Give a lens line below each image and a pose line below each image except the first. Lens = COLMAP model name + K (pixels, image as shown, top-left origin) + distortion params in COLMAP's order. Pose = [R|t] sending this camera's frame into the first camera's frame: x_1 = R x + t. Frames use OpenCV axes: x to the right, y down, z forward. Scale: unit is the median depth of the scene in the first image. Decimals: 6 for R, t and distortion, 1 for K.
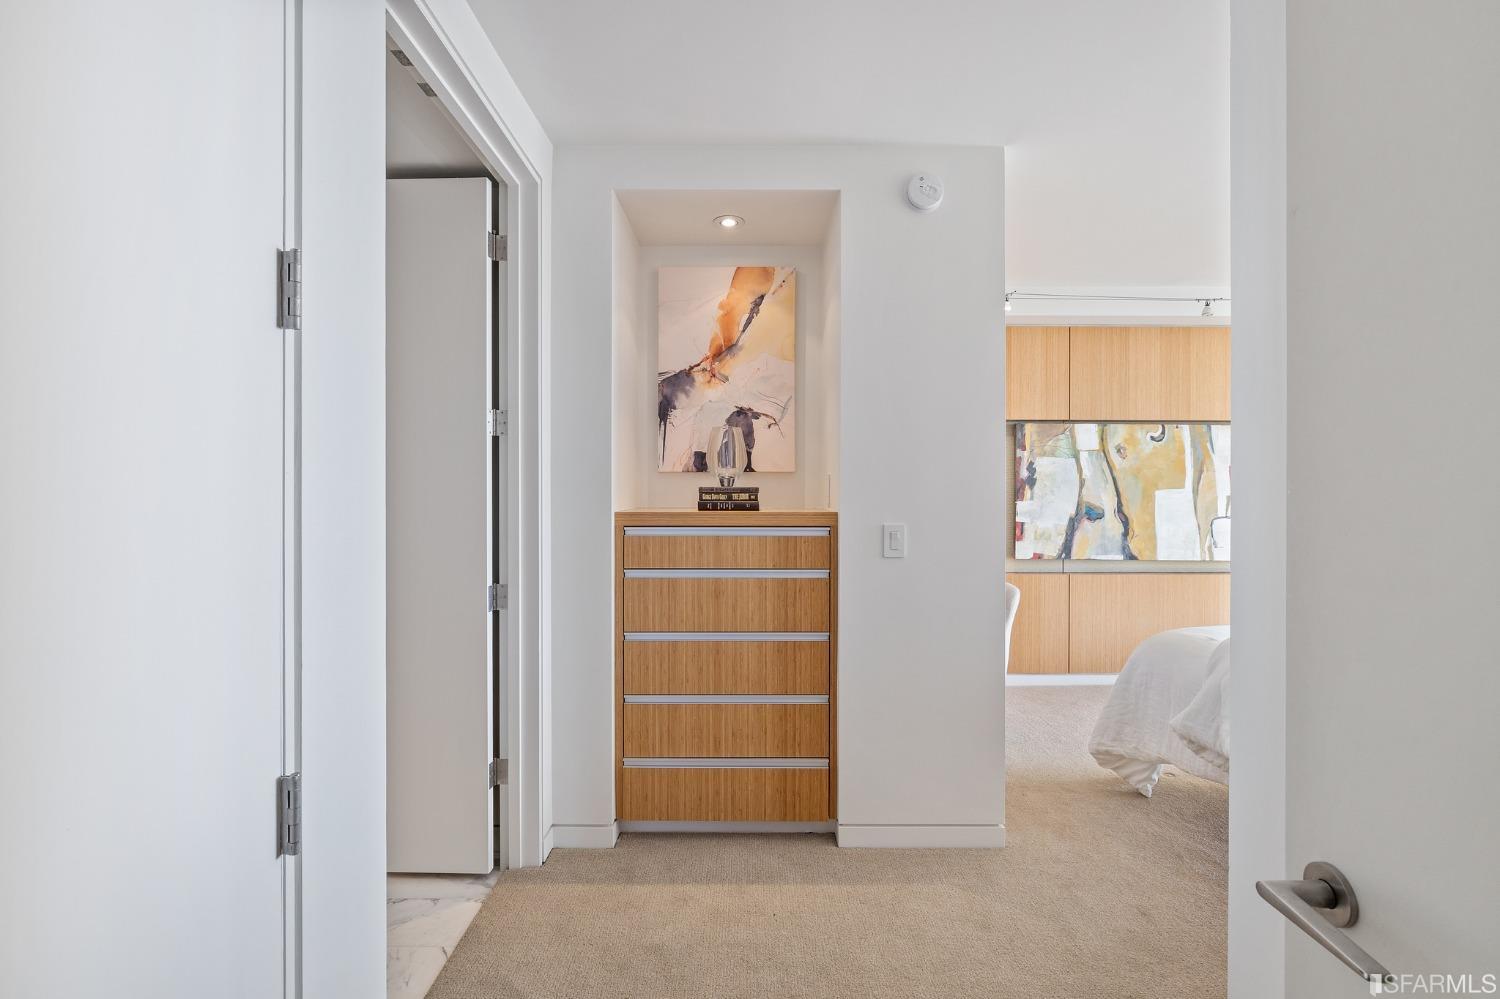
lens RADIAL K [[722.9, 0, 751.8], [0, 722.9, 496.4], [0, 0, 1]] dist [0.000283, 0.000021]
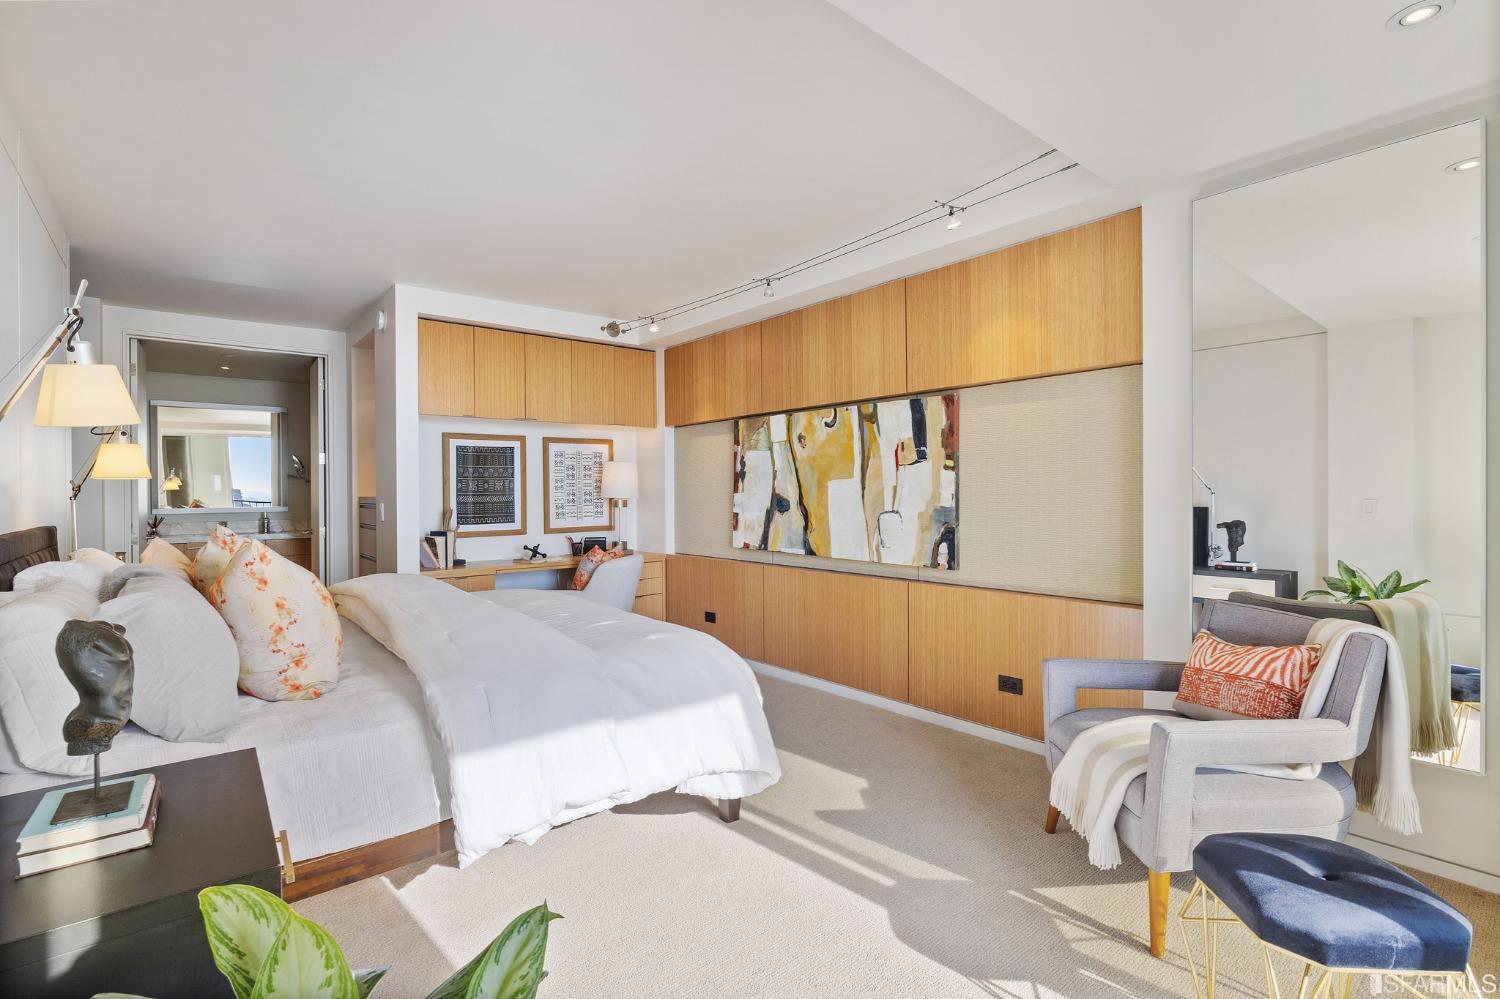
lens RADIAL K [[698.0, 0, 749.8], [0, 698.0, 497.2], [0, 0, 1]] dist [-0.000214, -0.000003]
pose [[0.630634, 0.000343, -0.776080, 1.180561], [0.003851, 0.999986, 0.003572, 0.008598], [0.776071, -0.005241, 0.630624, 0.367010]]
